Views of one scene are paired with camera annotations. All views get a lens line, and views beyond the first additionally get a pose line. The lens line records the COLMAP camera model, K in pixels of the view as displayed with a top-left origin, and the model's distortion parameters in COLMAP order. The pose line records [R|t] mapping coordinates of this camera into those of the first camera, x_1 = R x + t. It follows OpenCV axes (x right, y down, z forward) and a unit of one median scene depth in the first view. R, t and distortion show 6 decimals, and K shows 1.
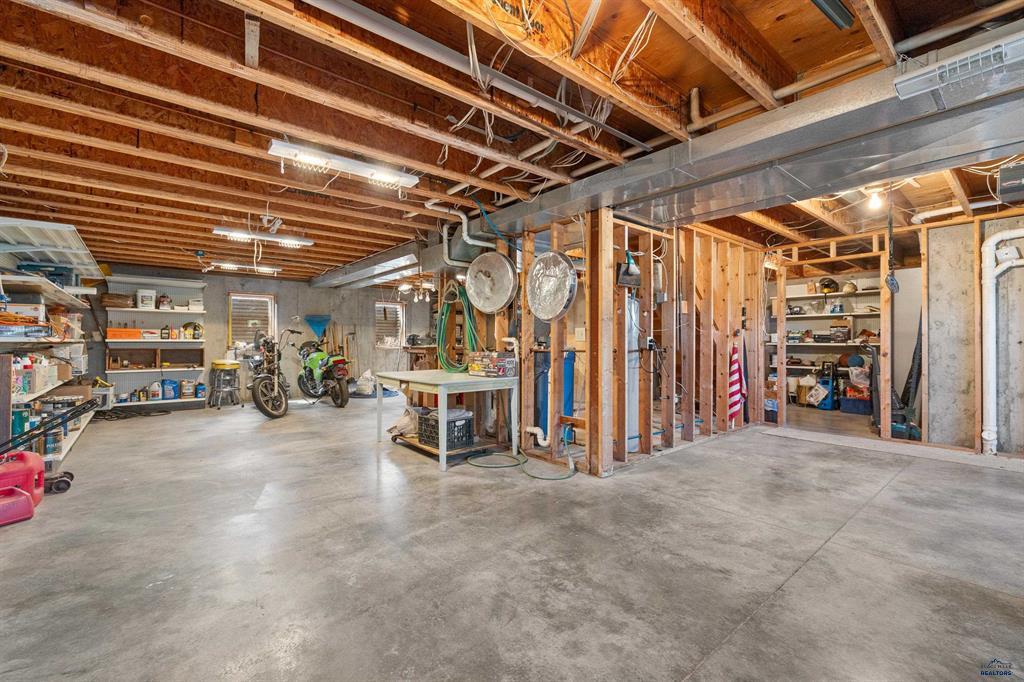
lens RADIAL K [[444.8, 0, 516.5], [0, 444.8, 340.6], [0, 0, 1]] dist [0.001647, -0.000584]
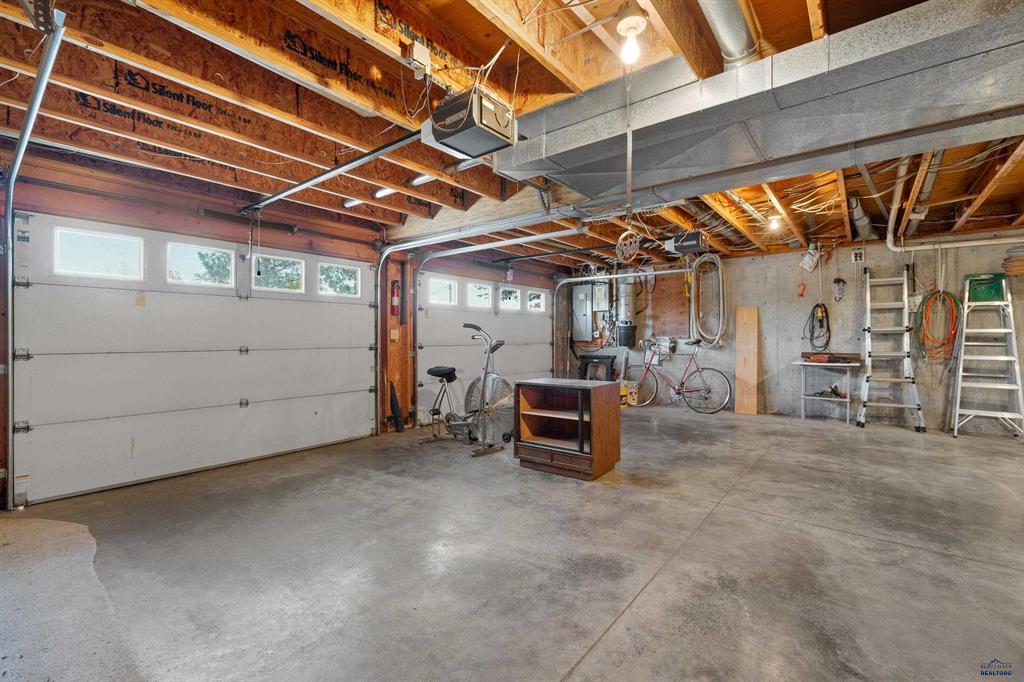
lens RADIAL K [[444.8, 0, 513.1], [0, 444.8, 337.6], [0, 0, 1]] dist [0.001647, -0.000584]
pose [[-0.982108, 0.000330, -0.188319, 0.816903], [0.000308, 1.000000, 0.000143, 0.000250], [0.188319, 0.000083, -0.982108, 1.154405]]
